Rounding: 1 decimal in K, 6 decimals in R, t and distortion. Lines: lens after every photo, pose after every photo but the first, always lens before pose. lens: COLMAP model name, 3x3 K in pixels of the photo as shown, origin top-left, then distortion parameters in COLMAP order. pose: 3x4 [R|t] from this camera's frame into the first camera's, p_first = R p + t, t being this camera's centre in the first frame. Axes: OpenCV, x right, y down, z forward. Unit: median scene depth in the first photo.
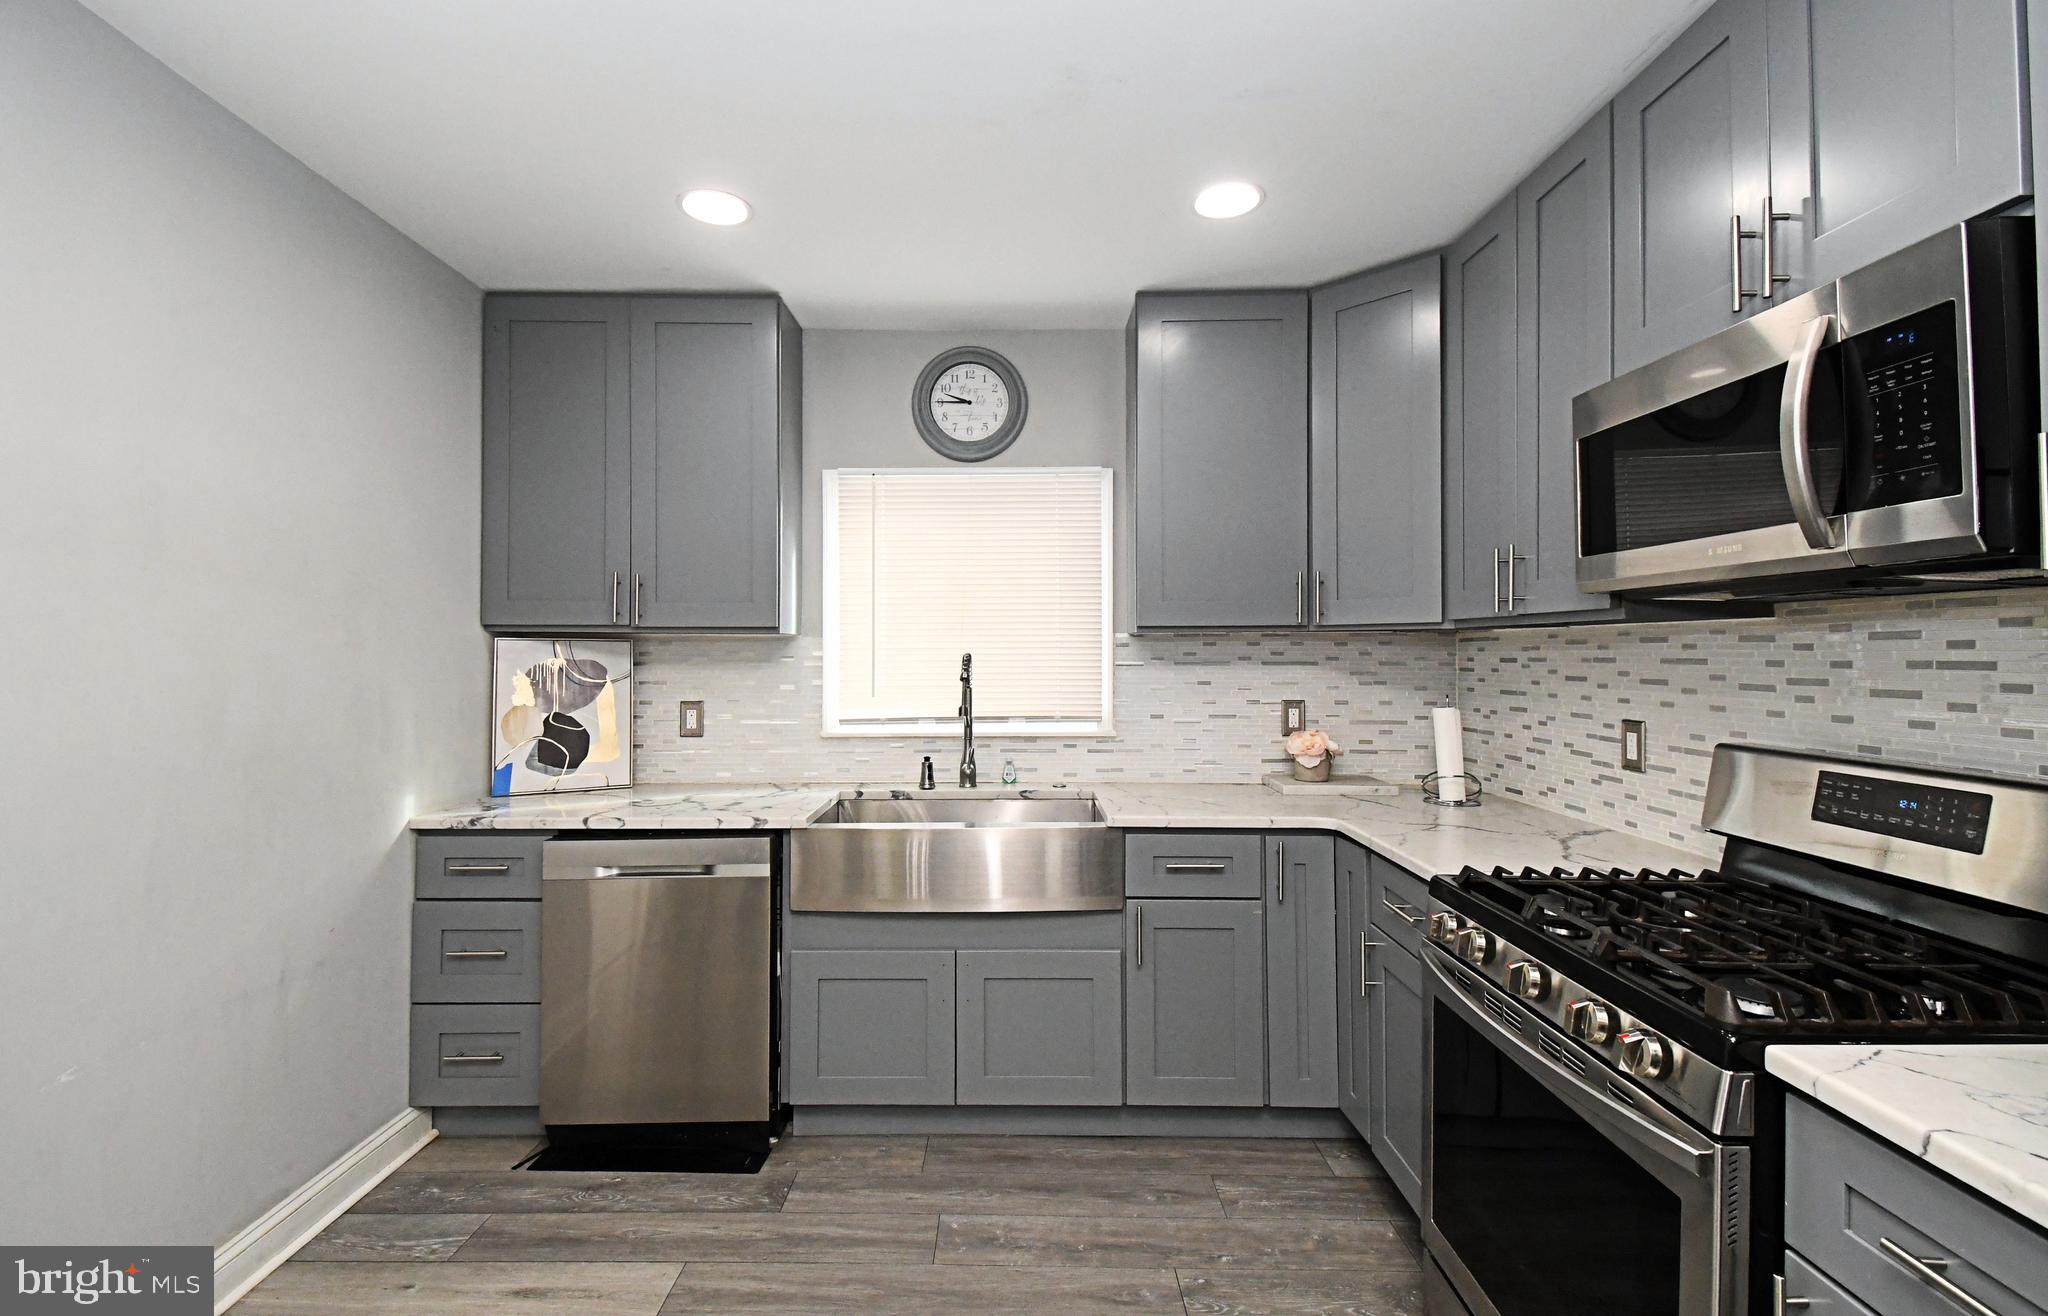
lens RADIAL K [[888.2, 0, 1009.4], [0, 888.2, 630.5], [0, 0, 1]] dist [0.014874, -0.002331]
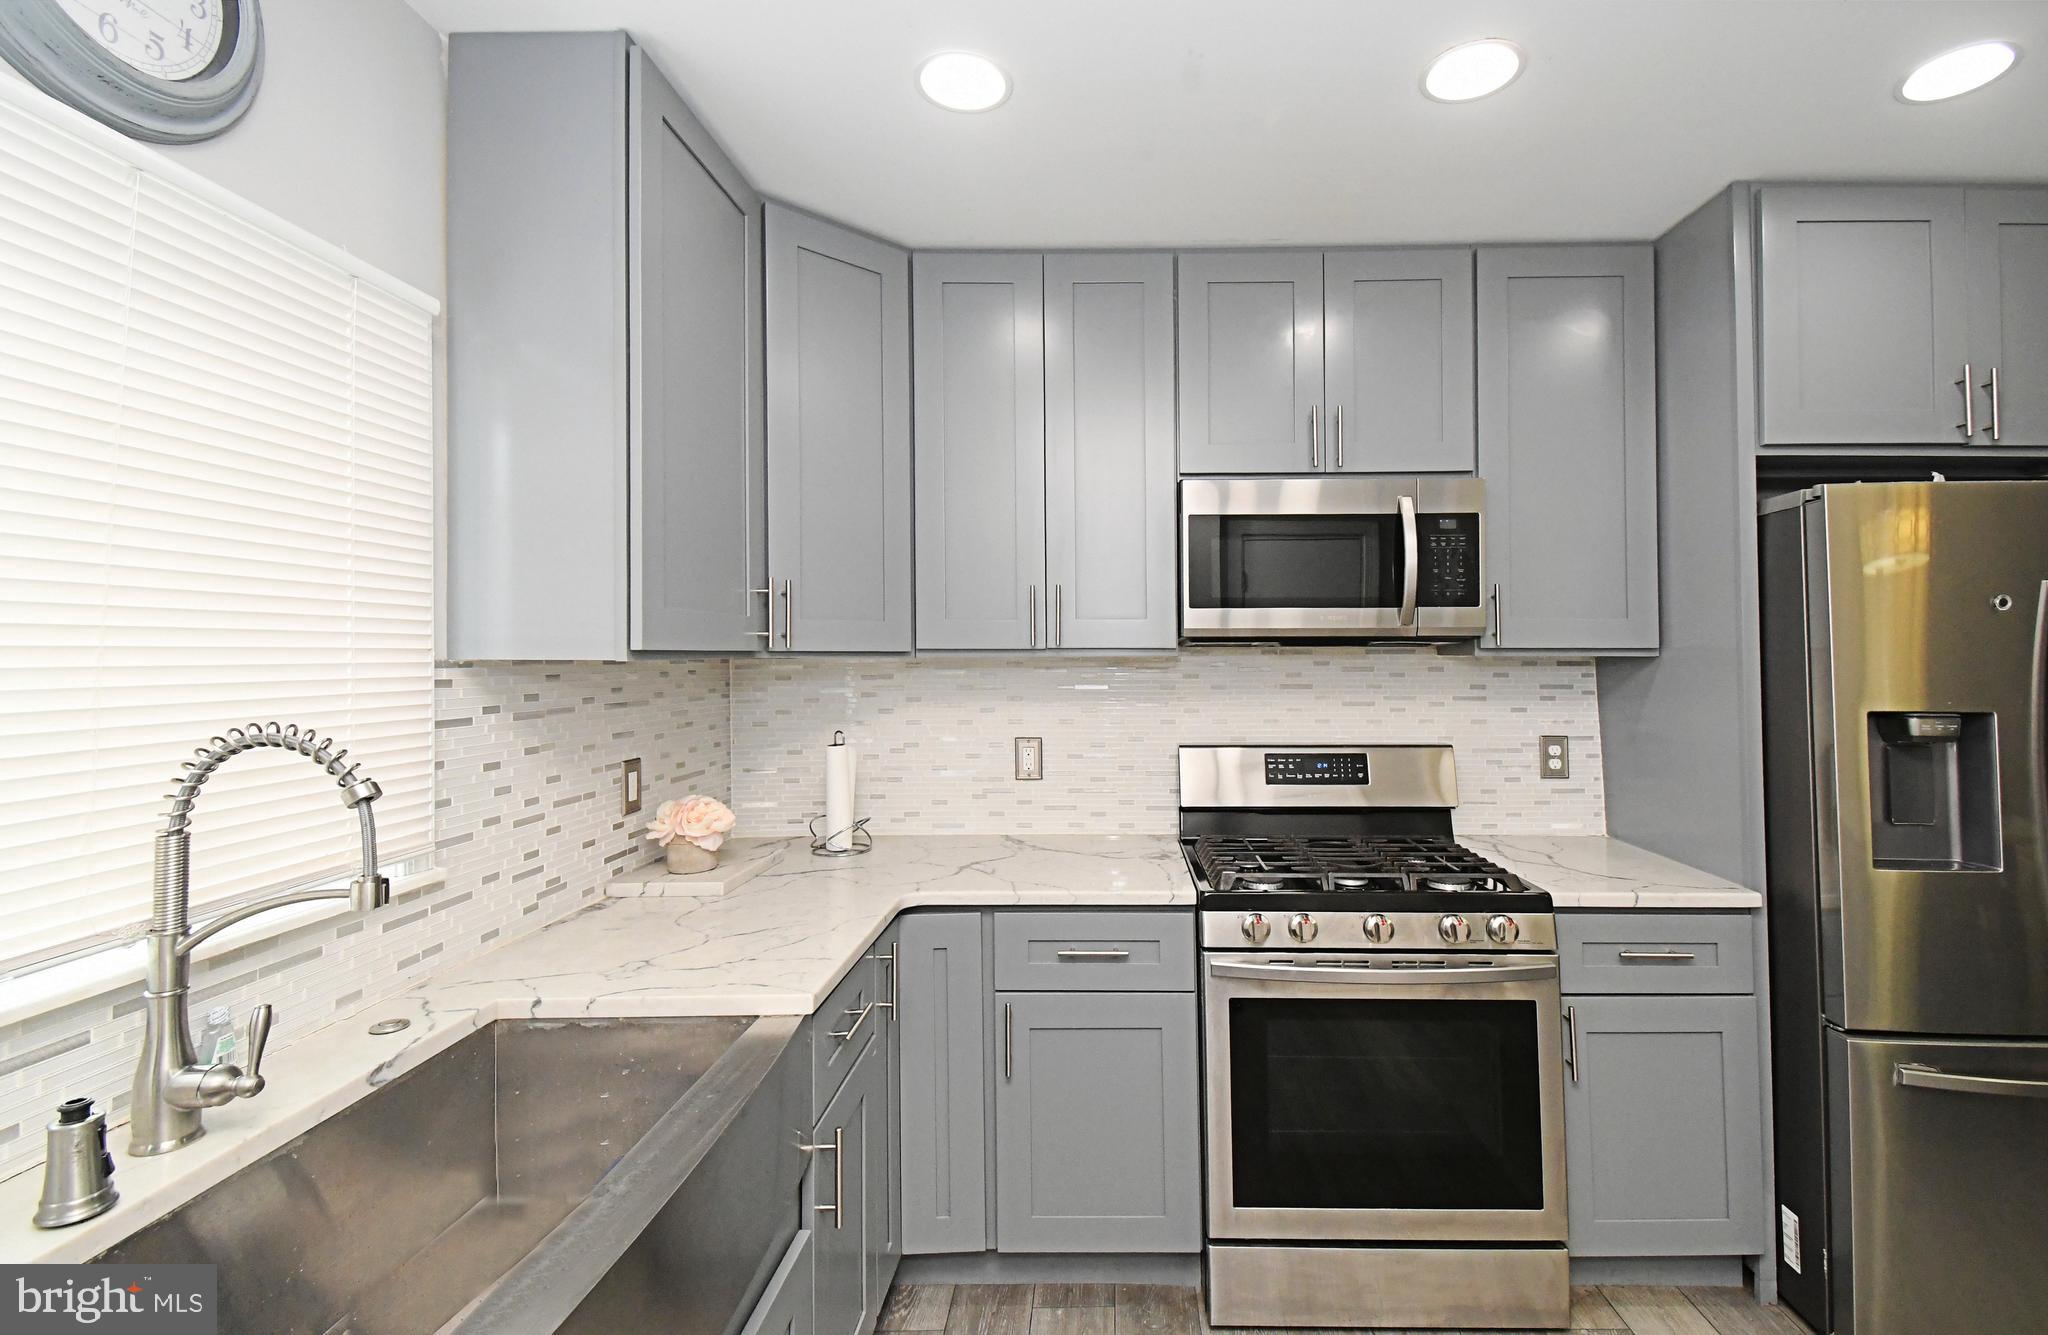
lens RADIAL K [[922.6, 0, 1105.0], [0, 922.6, 622.9], [0, 0, 1]] dist [-0.000250, -0.000430]
pose [[-0.000341, 0.033627, 0.999434, -0.470111], [-0.021256, 0.999208, -0.033626, -0.010135], [-0.999774, -0.021255, 0.000374, 0.806498]]
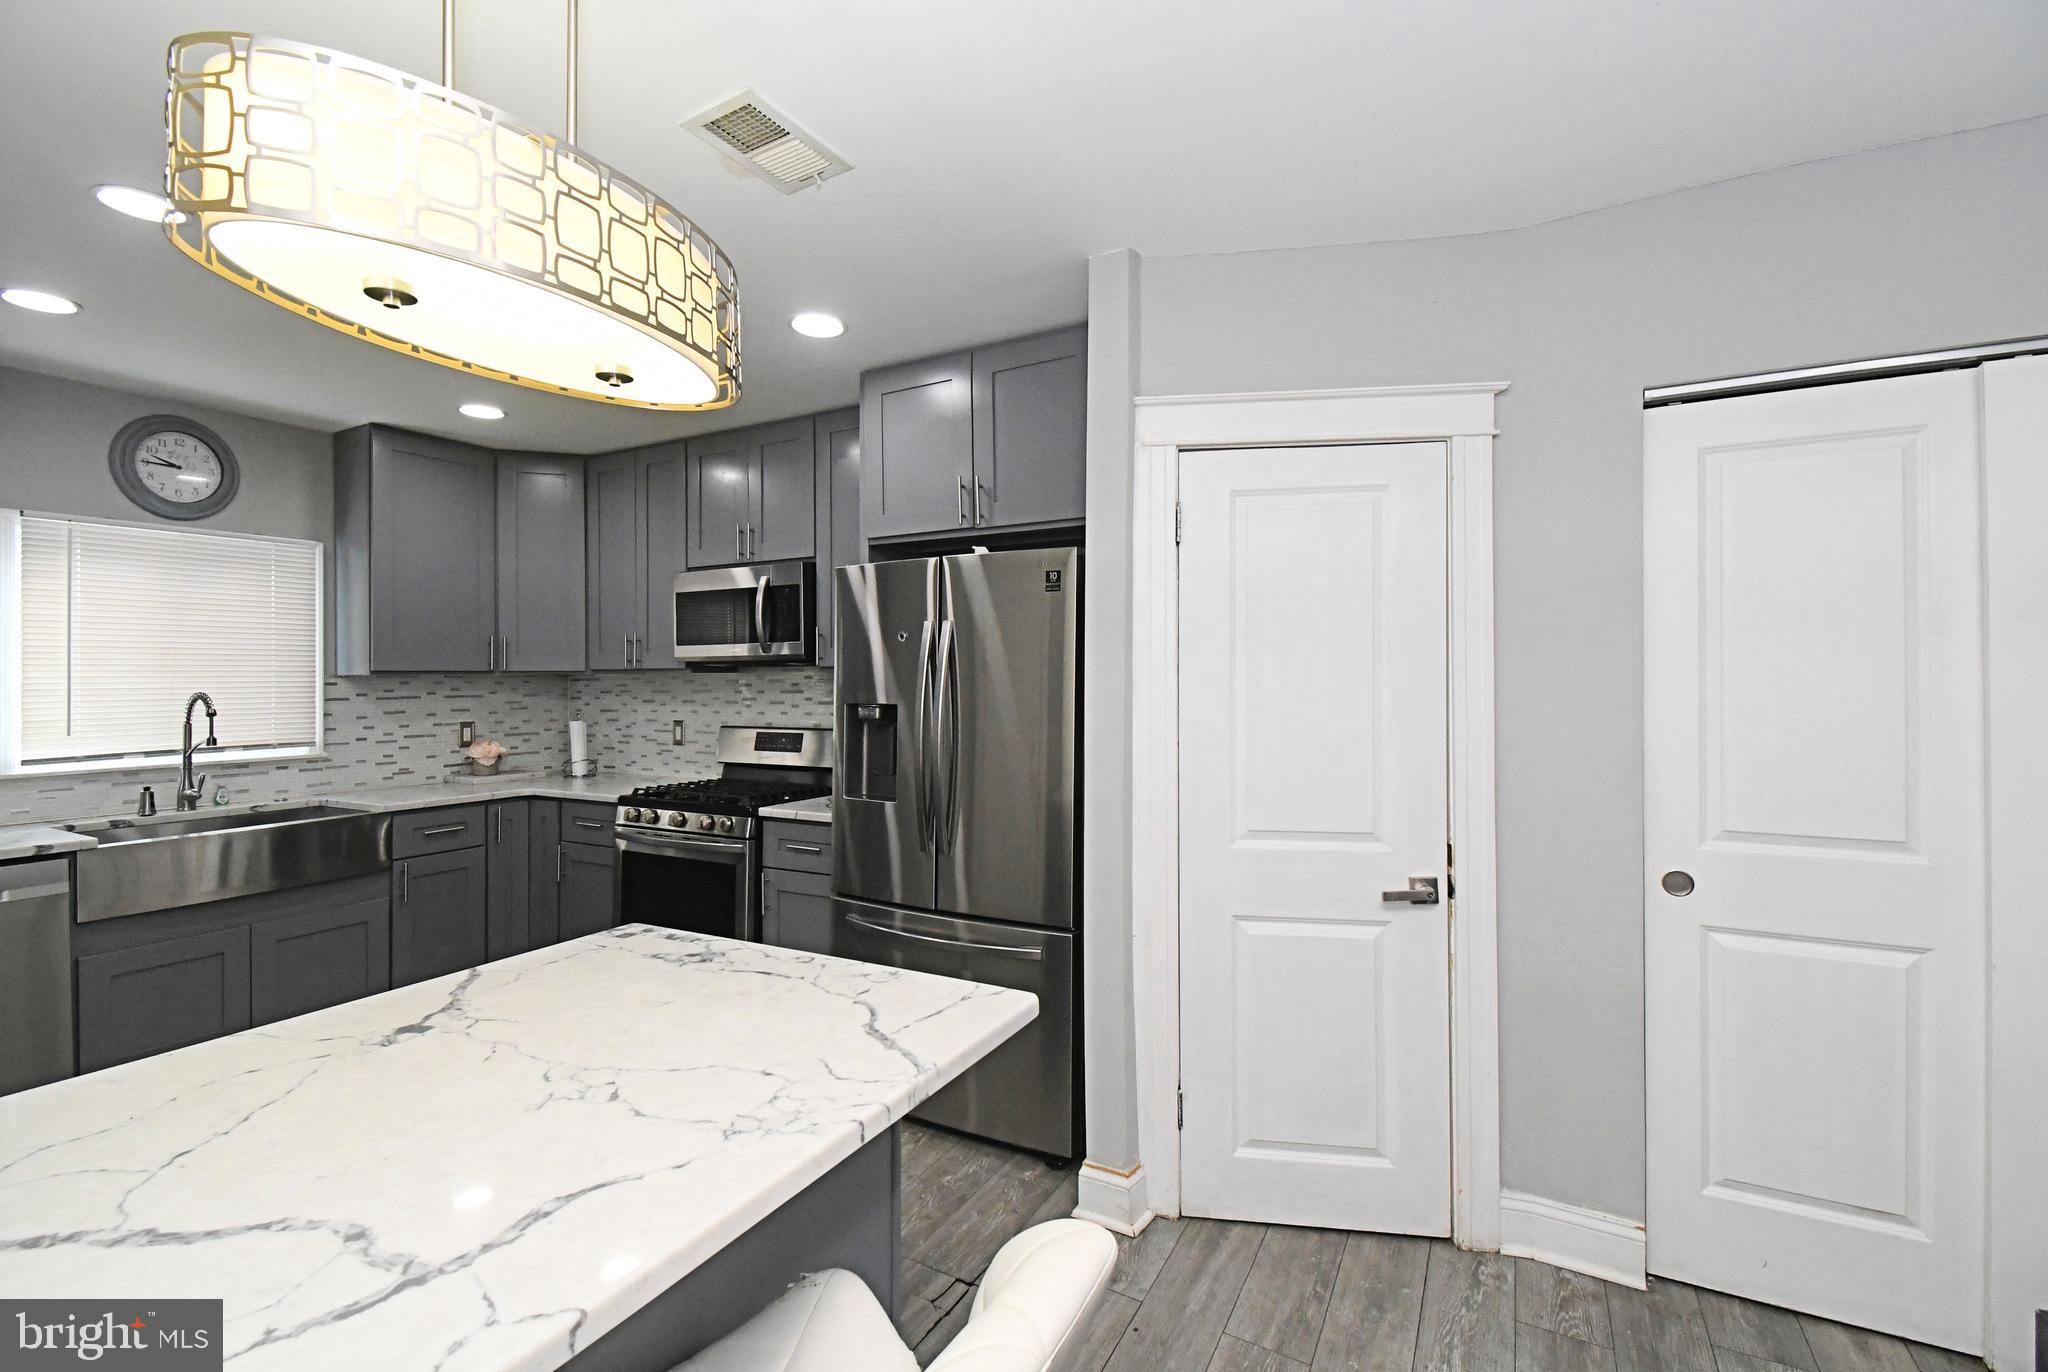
lens RADIAL K [[905.4, 0, 1007.5], [0, 905.4, 672.0], [0, 0, 1]] dist [-0.001928, -0.003488]
pose [[0.472254, 0.004819, 0.881449, -0.690909], [-0.016531, 0.999858, 0.003391, -0.026897], [-0.881308, -0.016173, 0.472266, -0.568843]]
